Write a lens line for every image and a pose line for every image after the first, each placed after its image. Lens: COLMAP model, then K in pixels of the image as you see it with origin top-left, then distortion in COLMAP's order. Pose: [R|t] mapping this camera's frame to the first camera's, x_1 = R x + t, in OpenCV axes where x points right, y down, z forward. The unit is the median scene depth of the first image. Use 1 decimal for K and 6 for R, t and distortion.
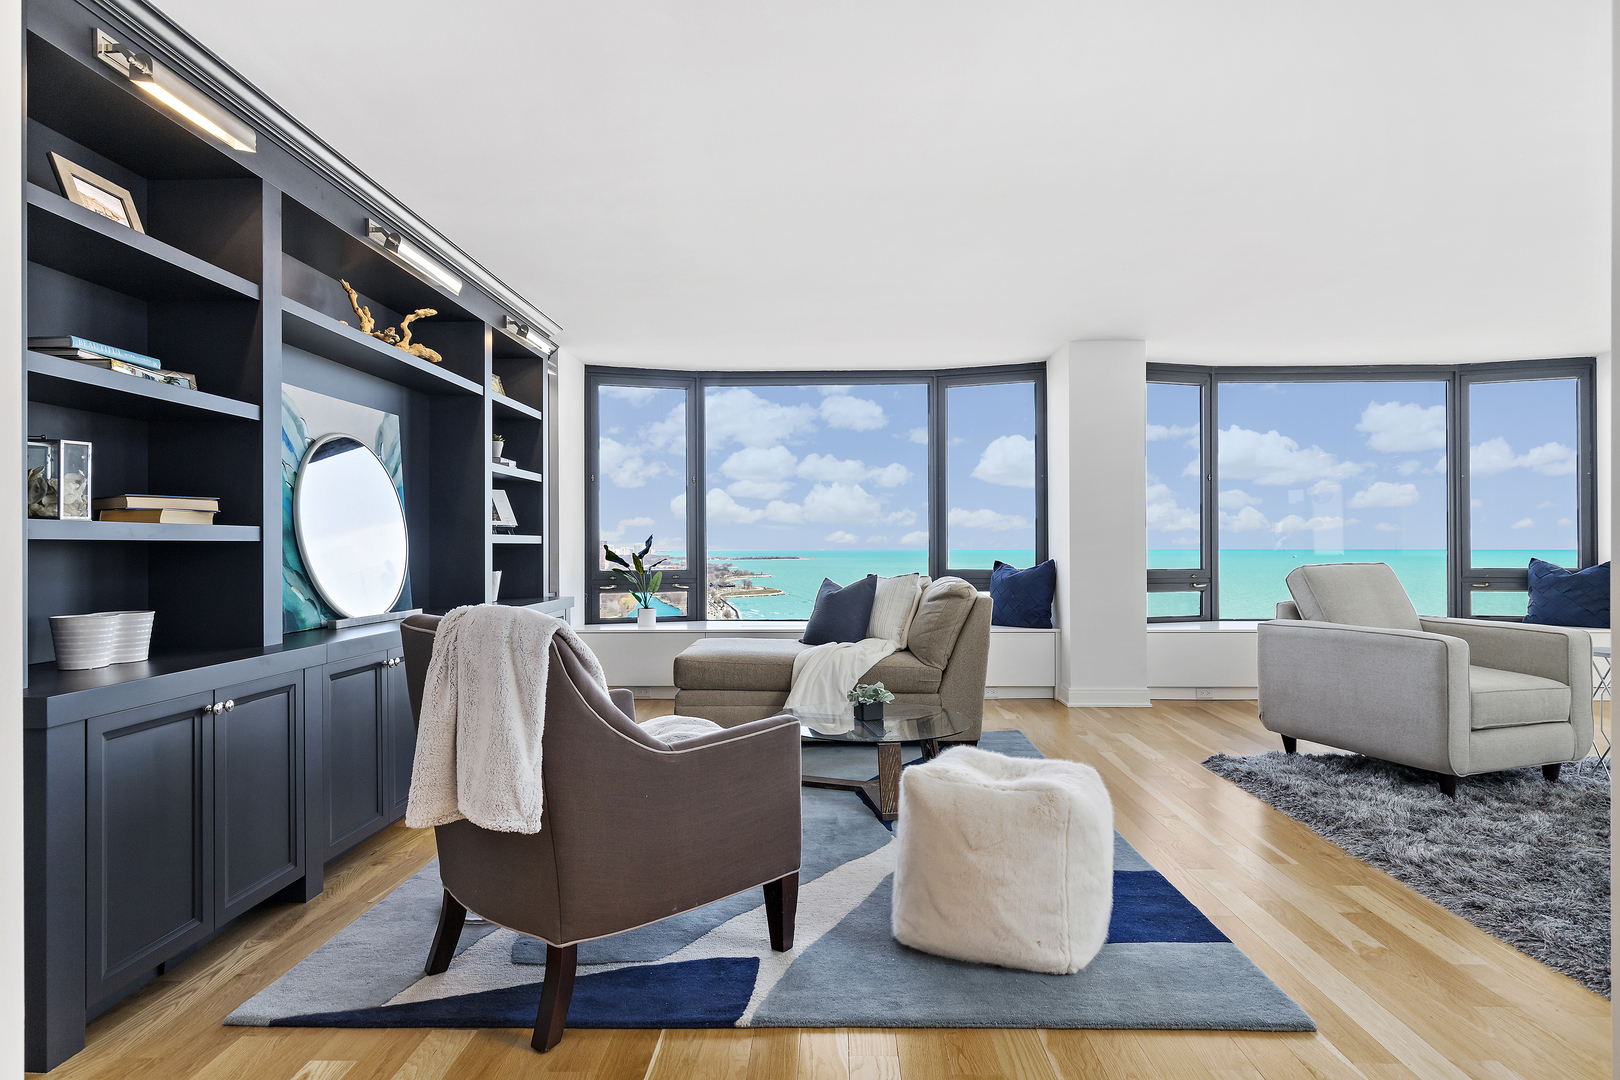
lens RADIAL K [[852.4, 0, 809.3], [0, 852.4, 540.5], [0, 0, 1]] dist [-0.000136, 0.000055]
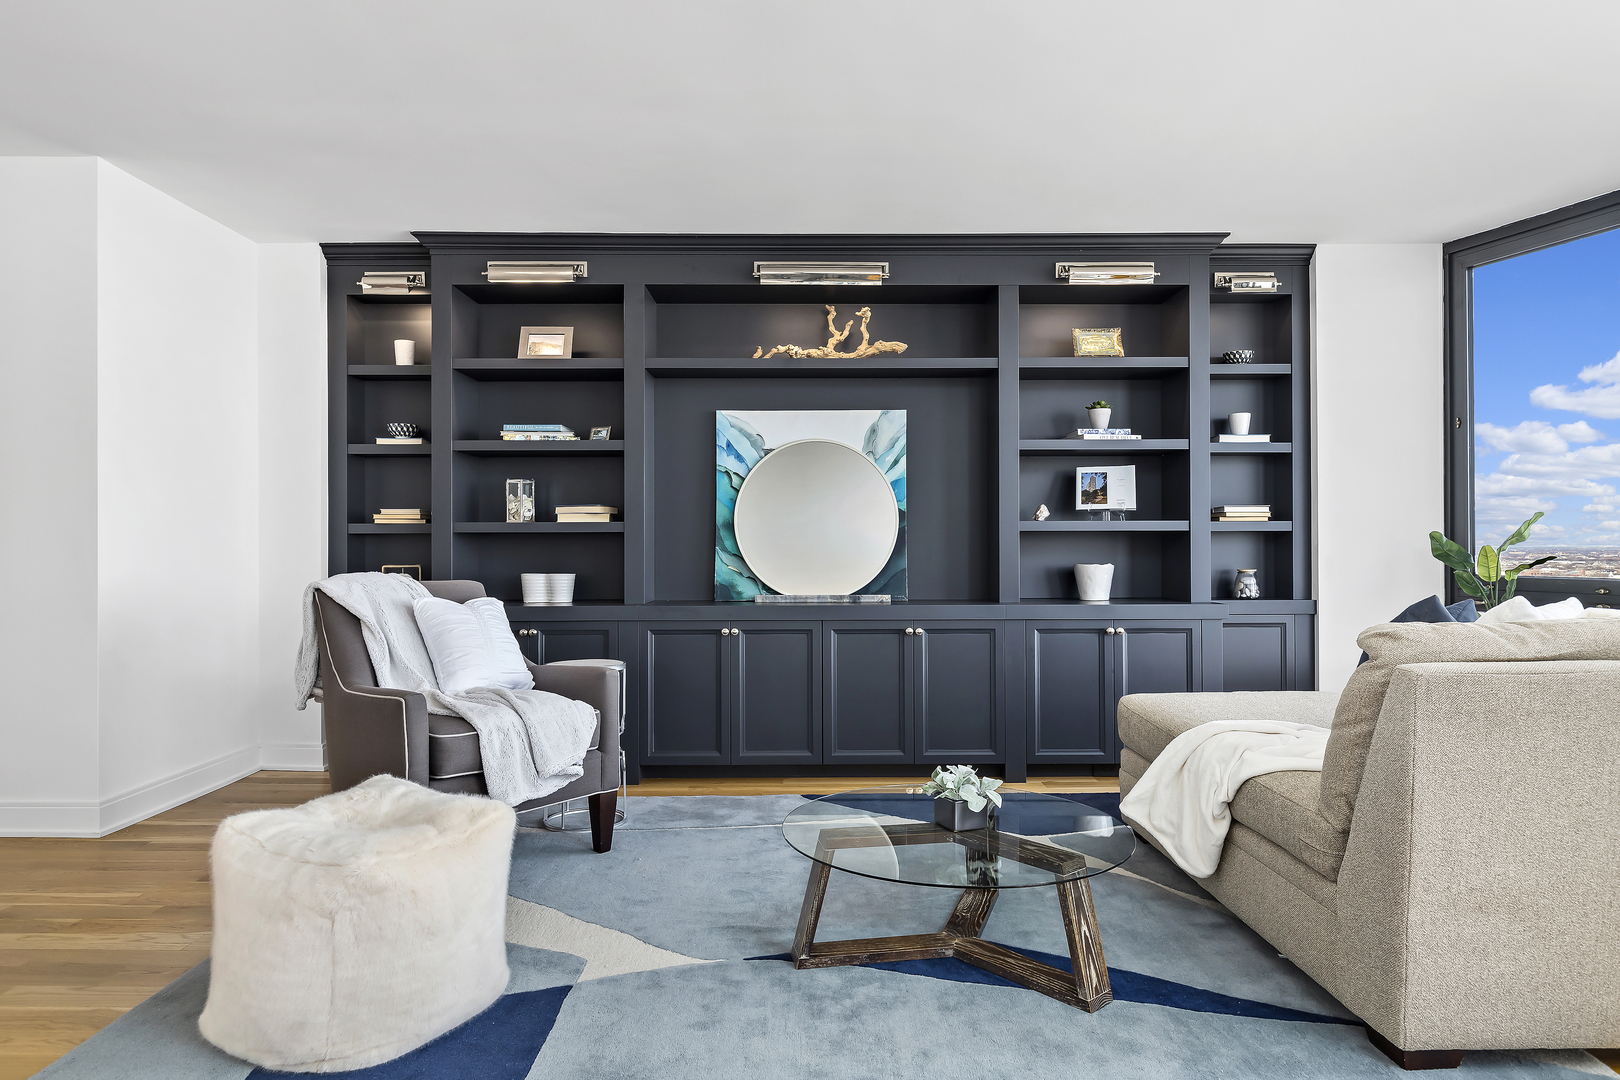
lens RADIAL K [[1016.2, 0, 801.9], [0, 1016.2, 536.2], [0, 0, 1]] dist [0.003186, 0.000435]
pose [[0.035424, 0.005786, -0.999356, 0.799189], [0.009815, 0.999933, 0.006137, -0.000392], [0.999324, -0.010026, 0.035365, 0.874751]]
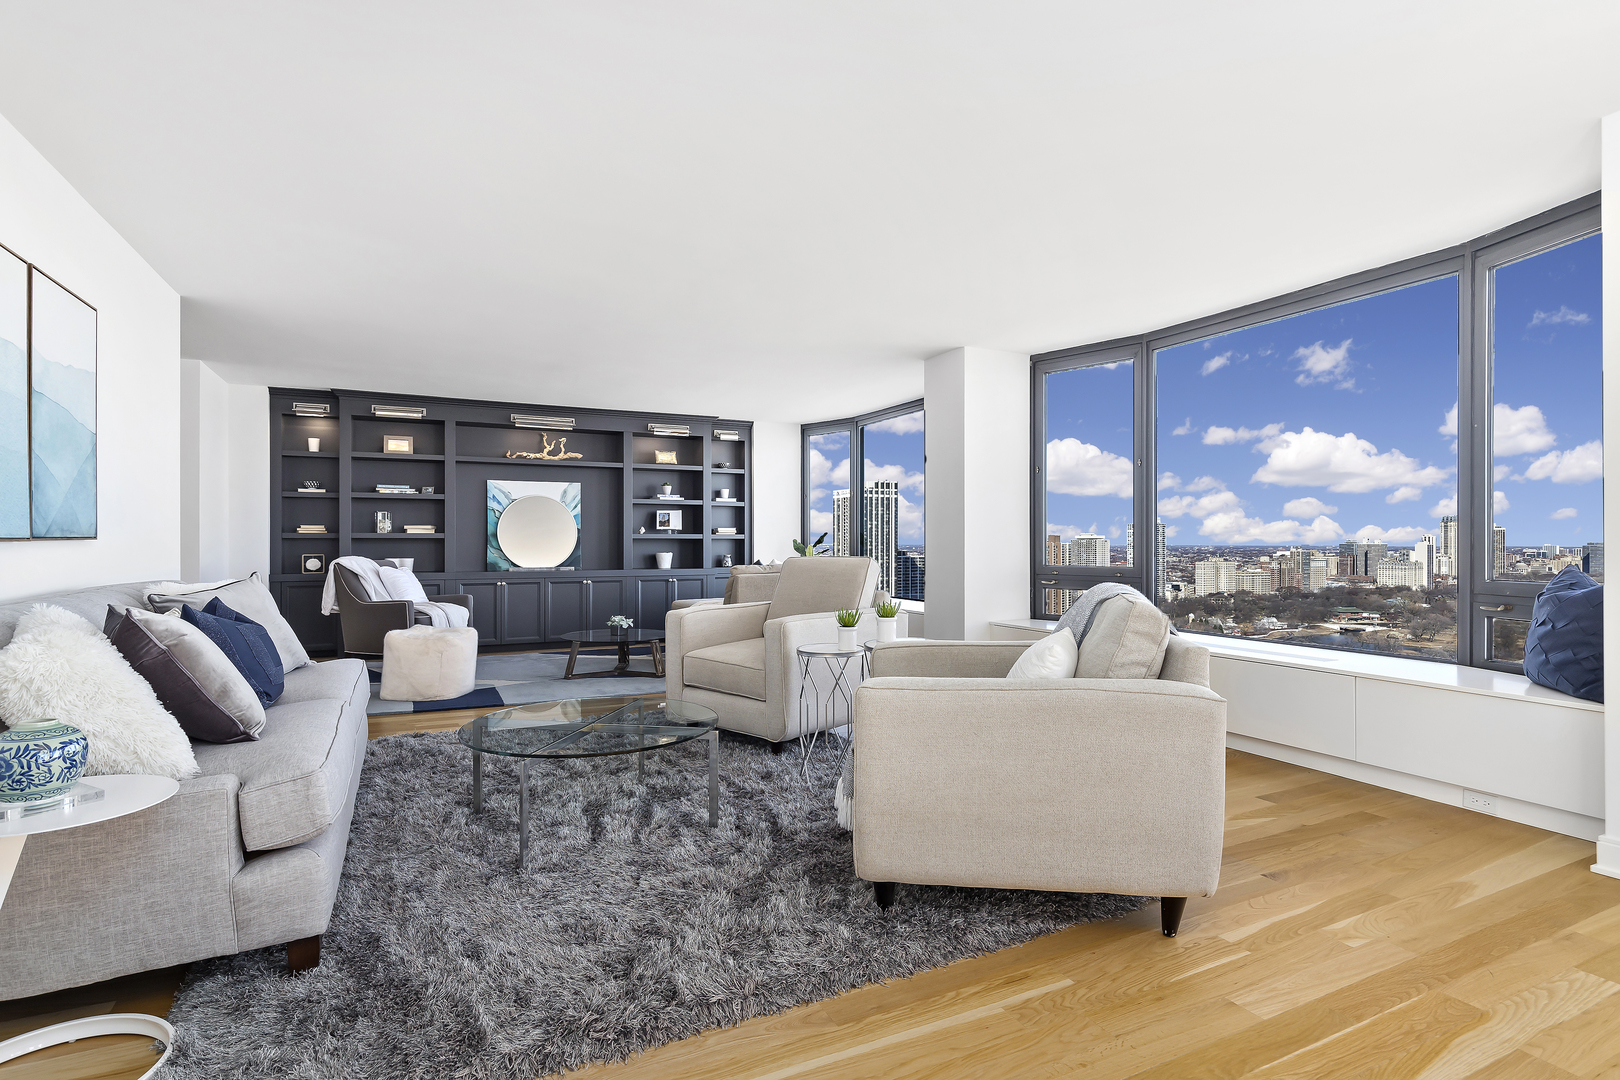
lens RADIAL K [[799.7, 0, 815.0], [0, 799.7, 536.7], [0, 0, 1]] dist [0.000664, 0.000025]
pose [[0.462605, 0.004108, -0.886555, 1.812452], [0.002511, 0.999979, 0.005944, -0.013215], [0.886561, -0.004976, 0.462585, 0.596315]]
